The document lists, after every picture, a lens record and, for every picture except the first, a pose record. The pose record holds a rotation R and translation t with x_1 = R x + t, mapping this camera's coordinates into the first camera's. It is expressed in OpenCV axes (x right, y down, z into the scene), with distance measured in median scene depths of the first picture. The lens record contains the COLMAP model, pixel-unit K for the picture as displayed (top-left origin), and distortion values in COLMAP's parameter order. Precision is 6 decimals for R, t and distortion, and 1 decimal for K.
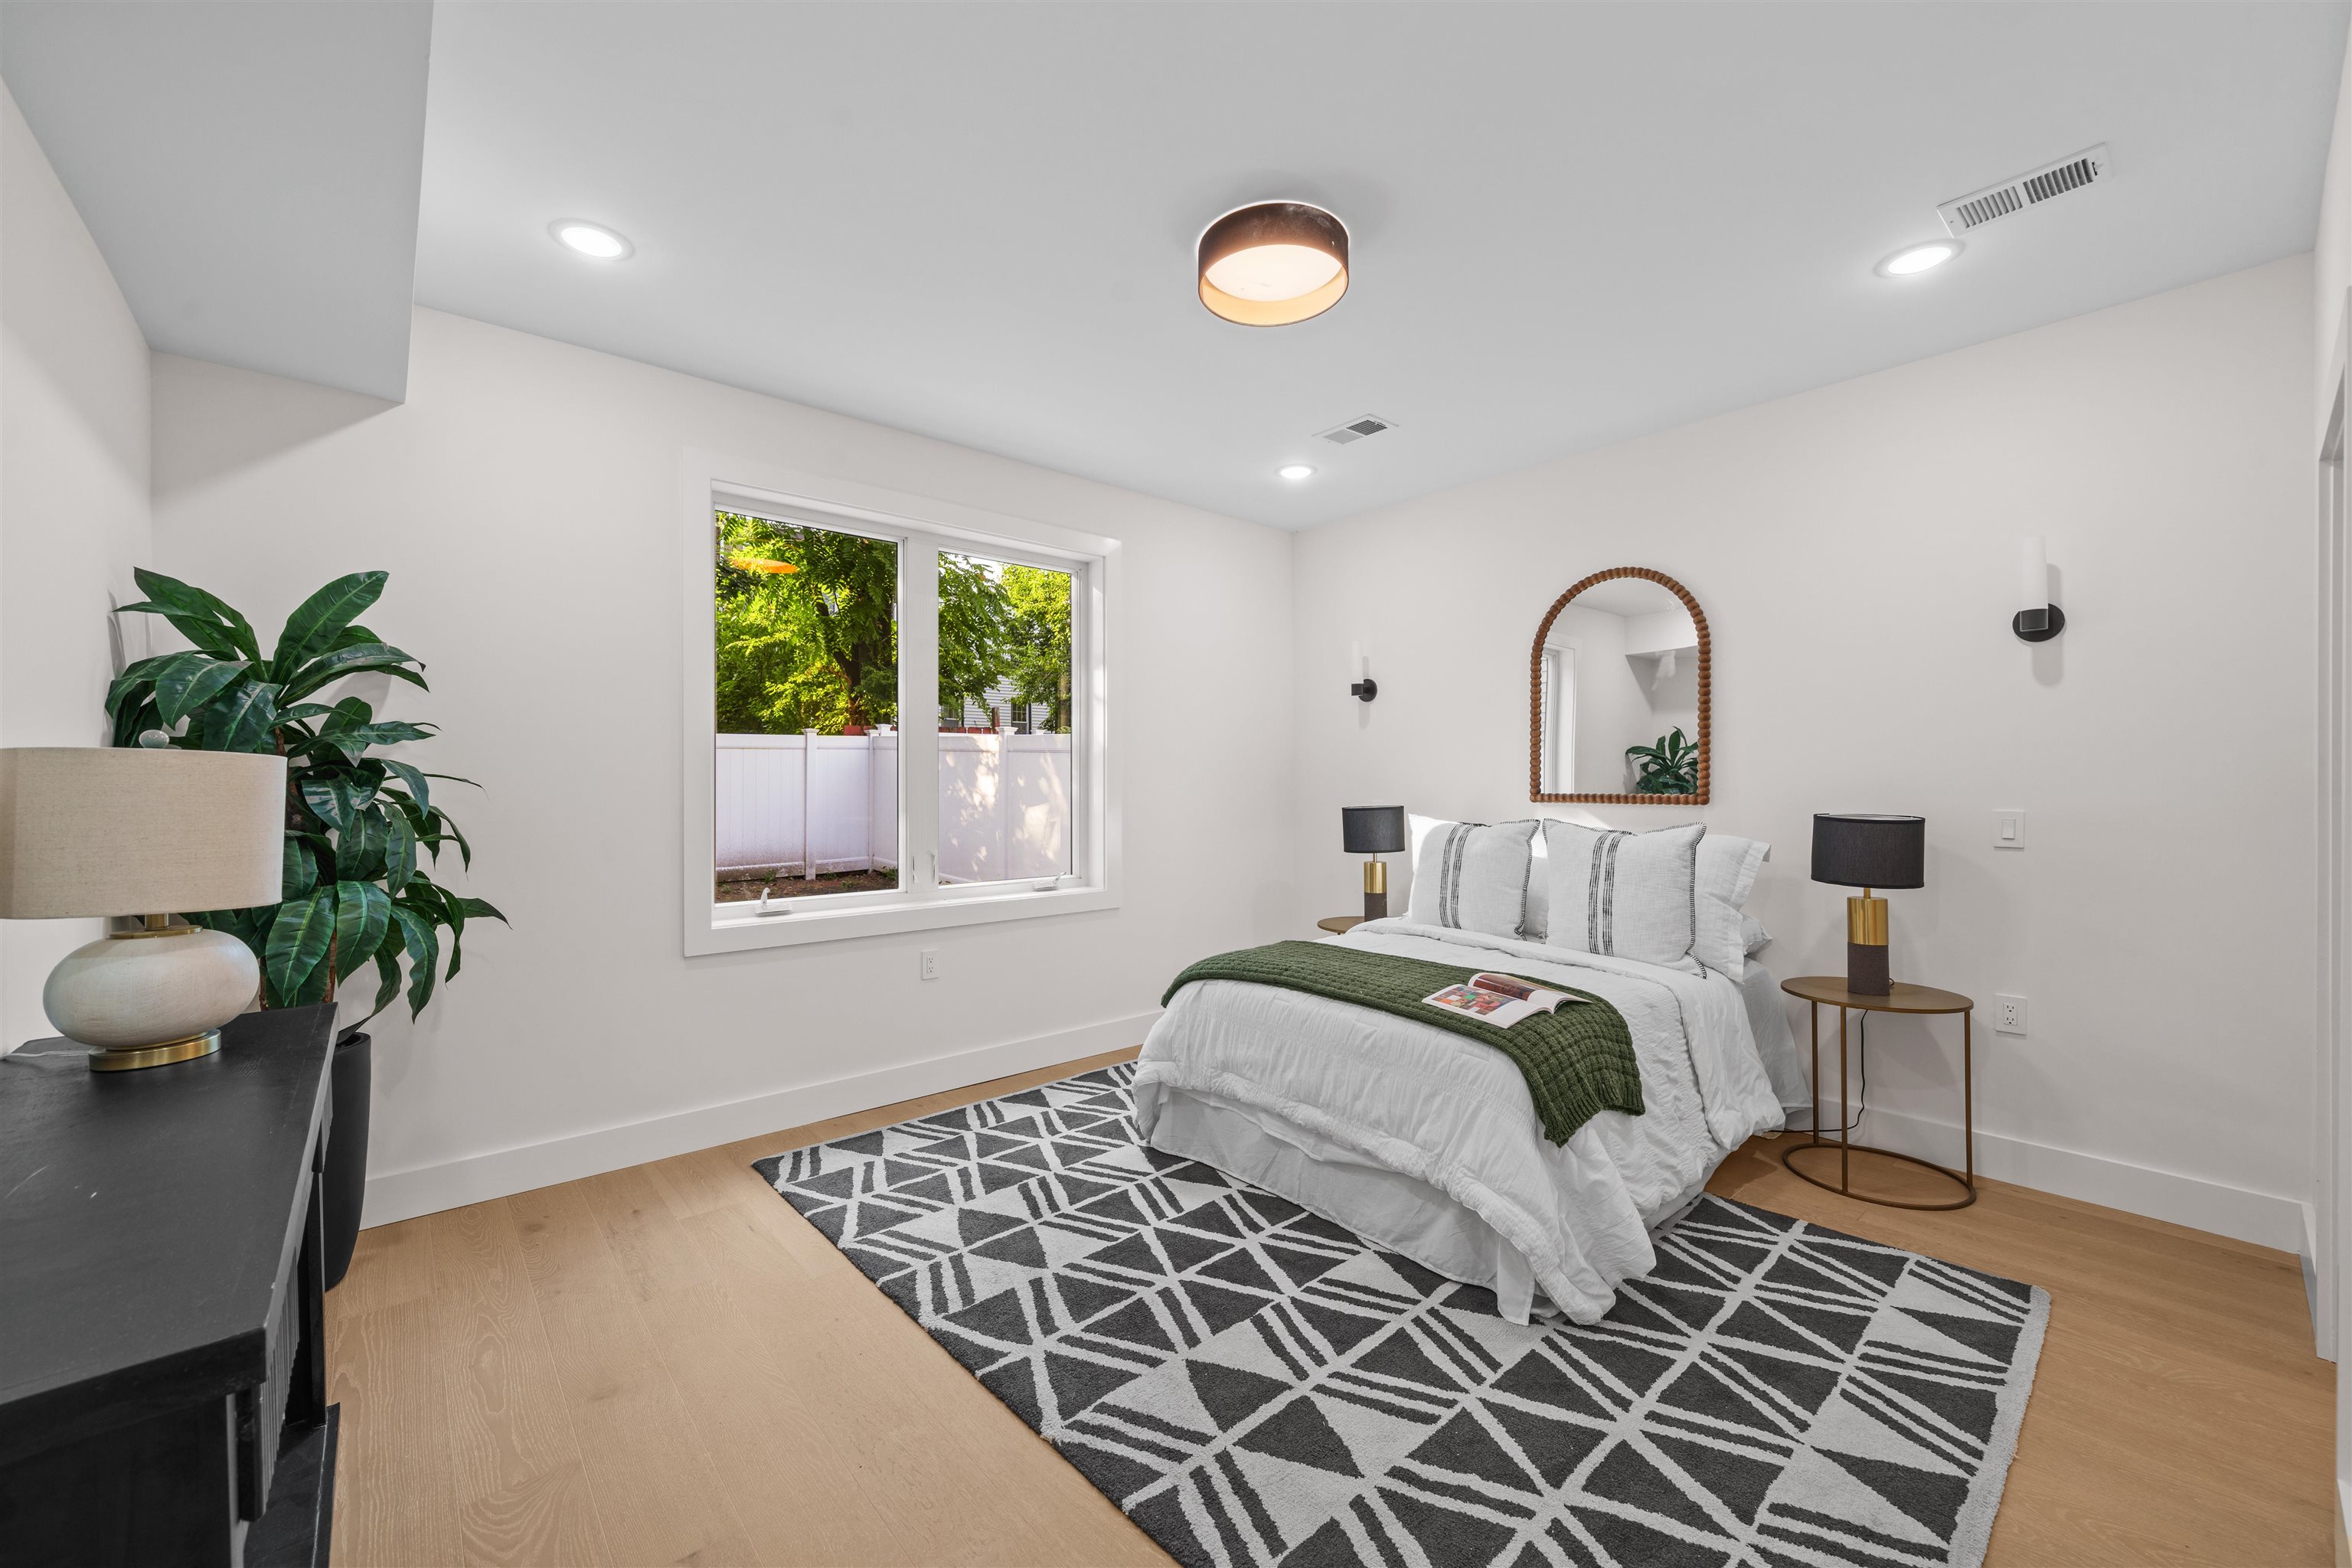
lens RADIAL K [[924.9, 0, 1144.8], [0, 924.9, 784.6], [0, 0, 1]] dist [-0.002002, 0.000438]
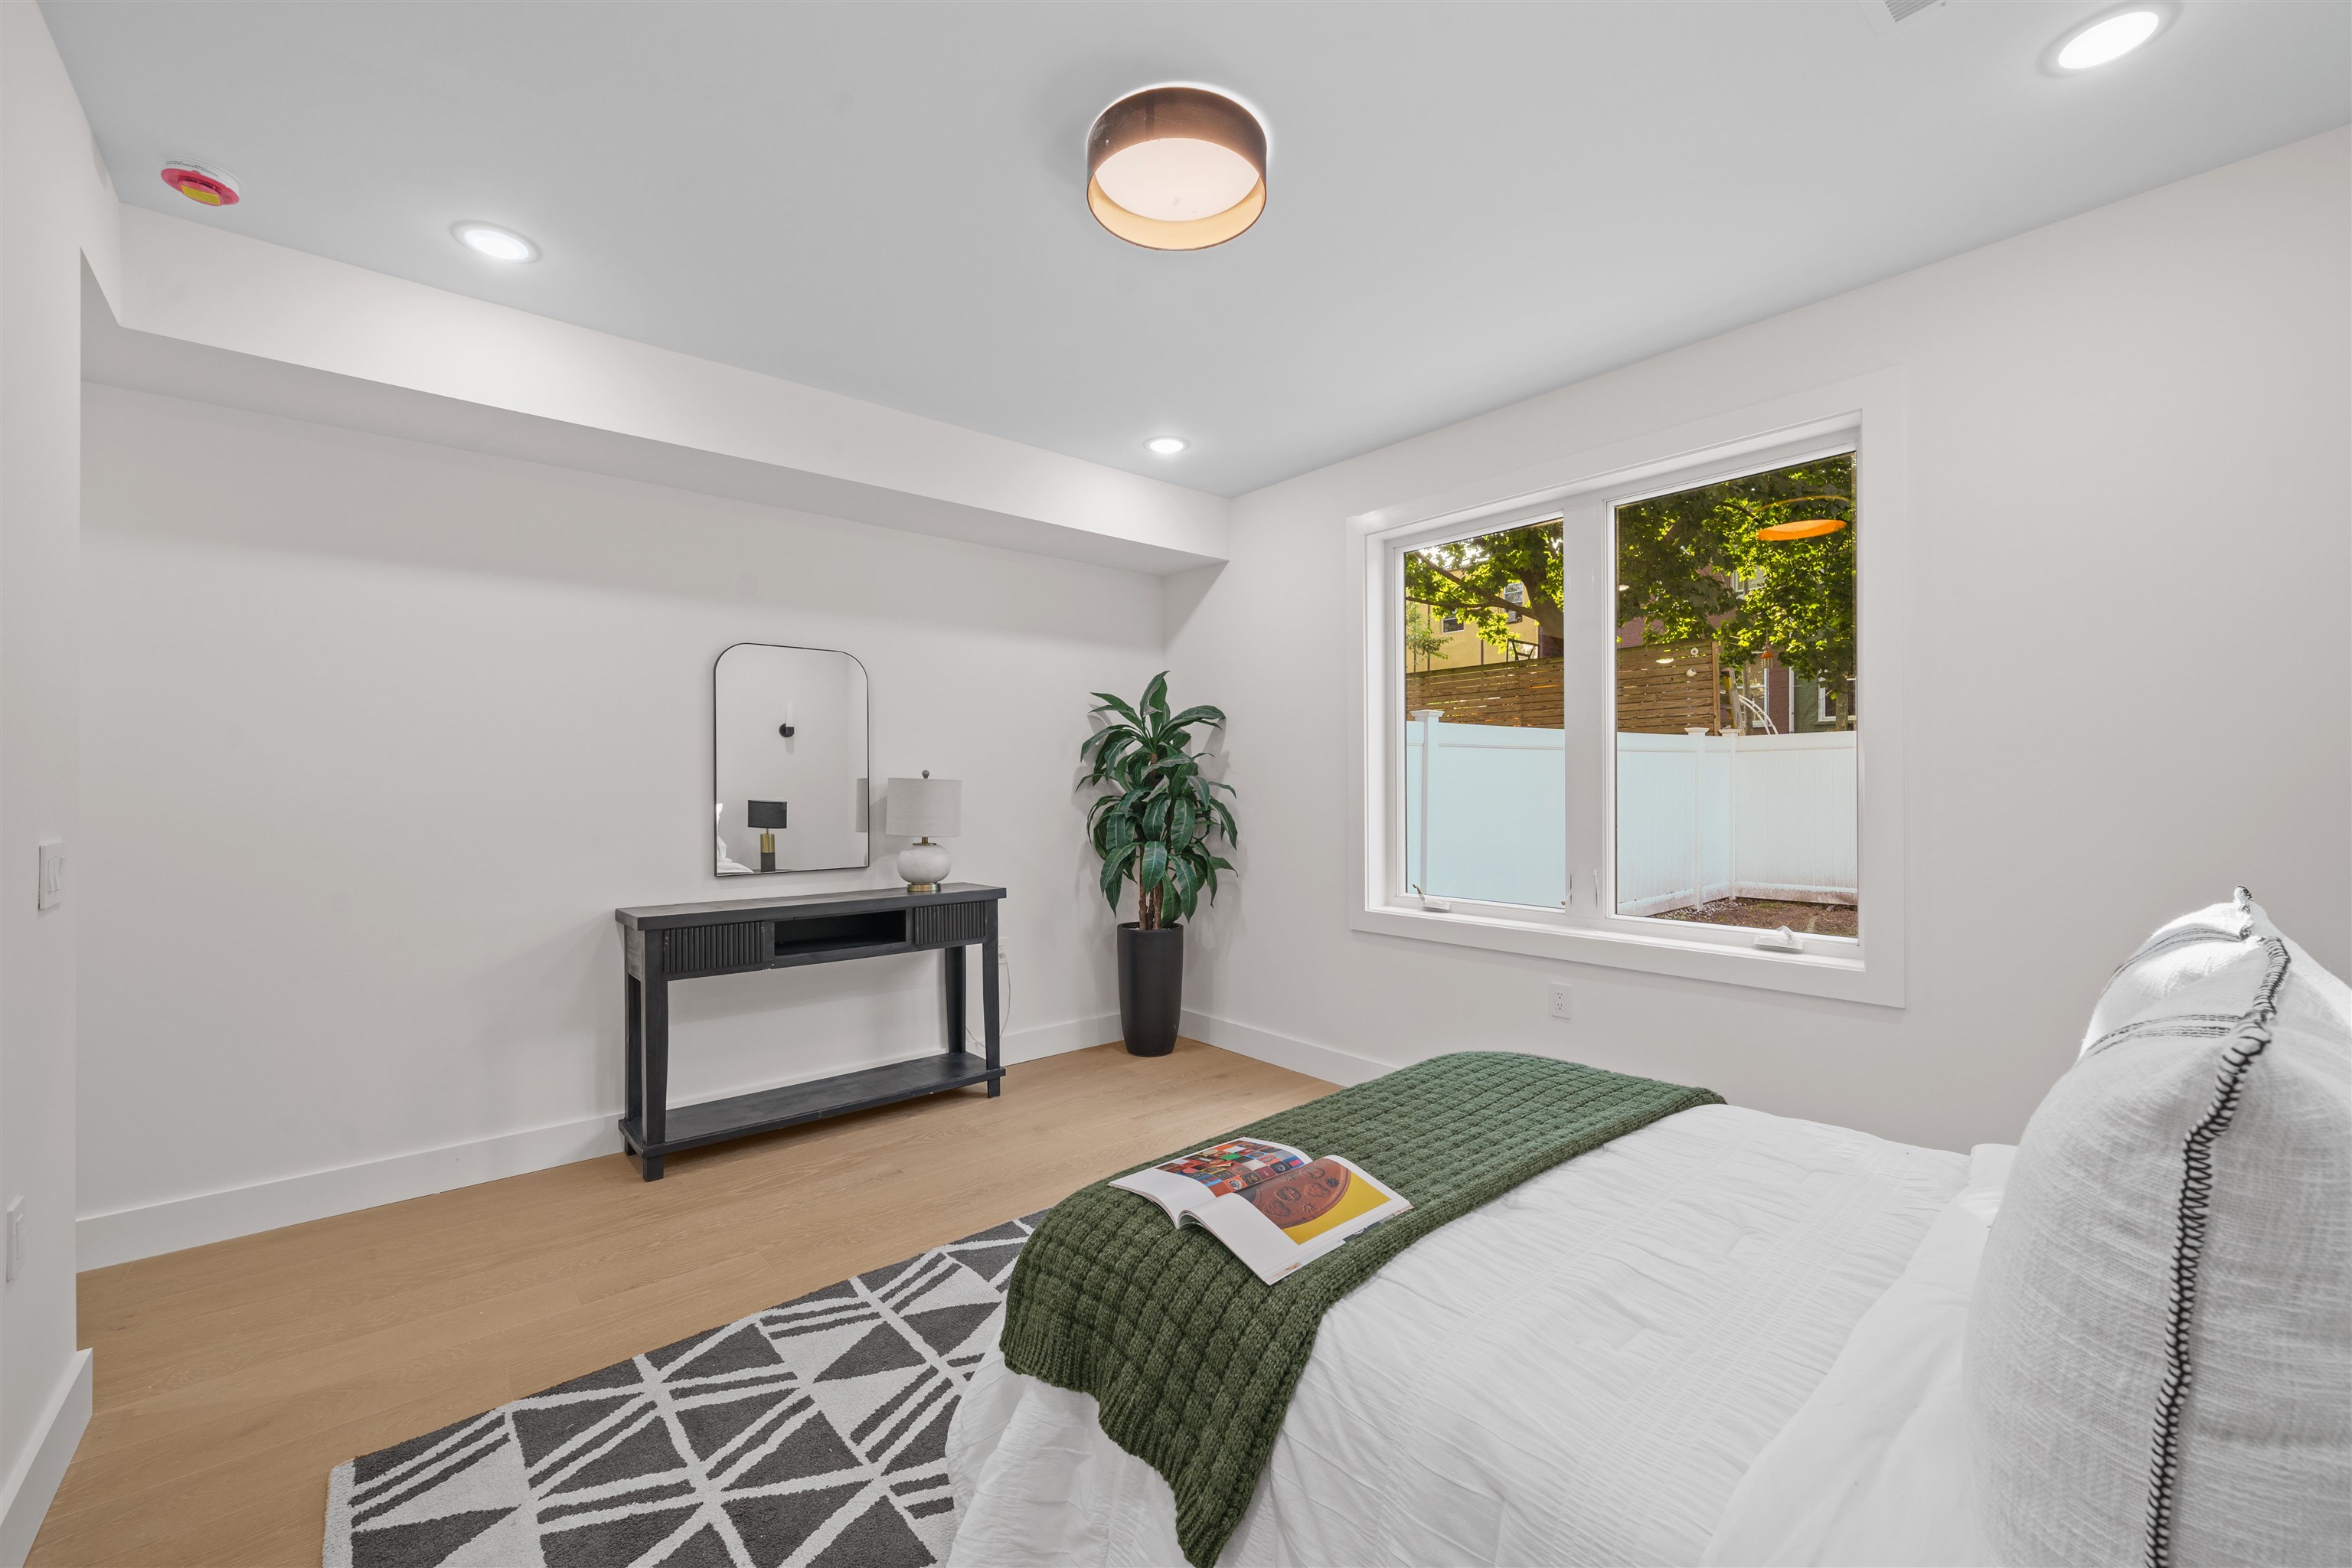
lens RADIAL K [[924.9, 0, 1191.2], [0, 924.9, 789.7], [0, 0, 1]] dist [-0.002002, 0.000438]
pose [[0.028235, 0.008745, -0.999563, 0.994511], [-0.003782, 0.999956, 0.008642, -0.014986], [0.999594, 0.003536, 0.028267, 1.009826]]
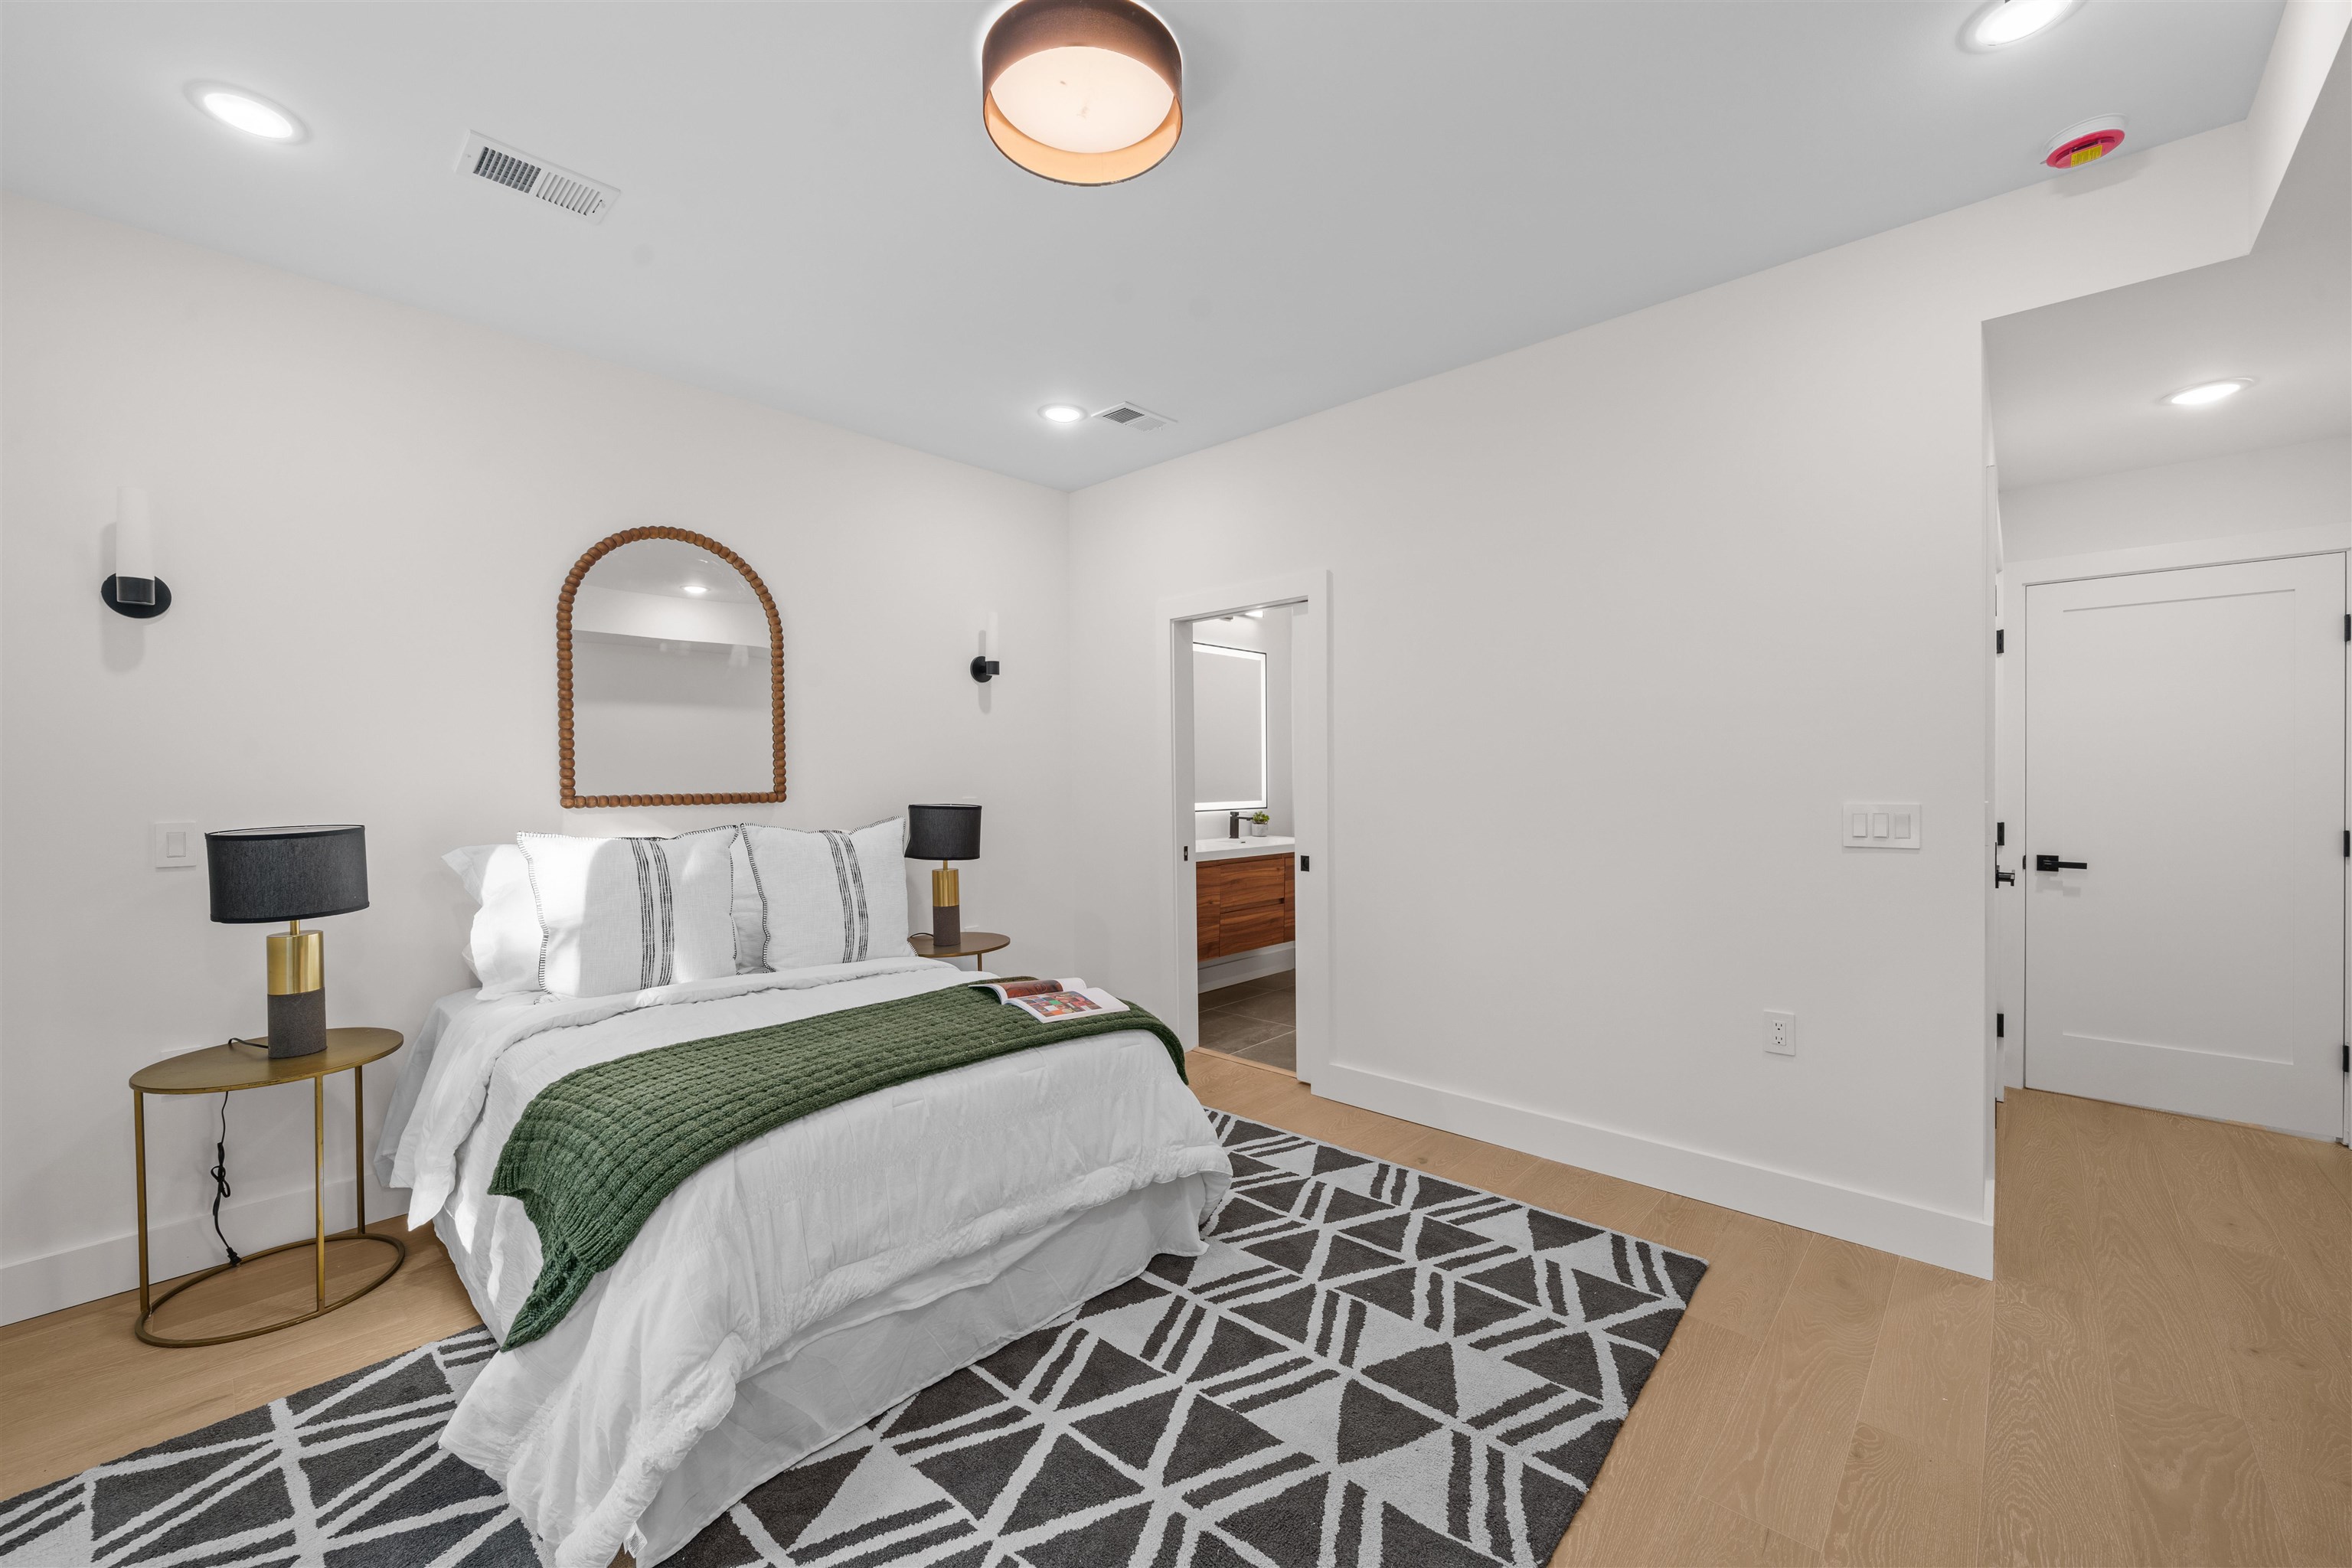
lens RADIAL K [[924.9, 0, 1187.8], [0, 924.9, 784.7], [0, 0, 1]] dist [-0.002002, 0.000438]
pose [[-0.144403, -0.008604, 0.989482, -0.640885], [0.009927, 0.999899, 0.010143, -0.003476], [-0.989469, 0.011287, -0.144303, 1.052838]]
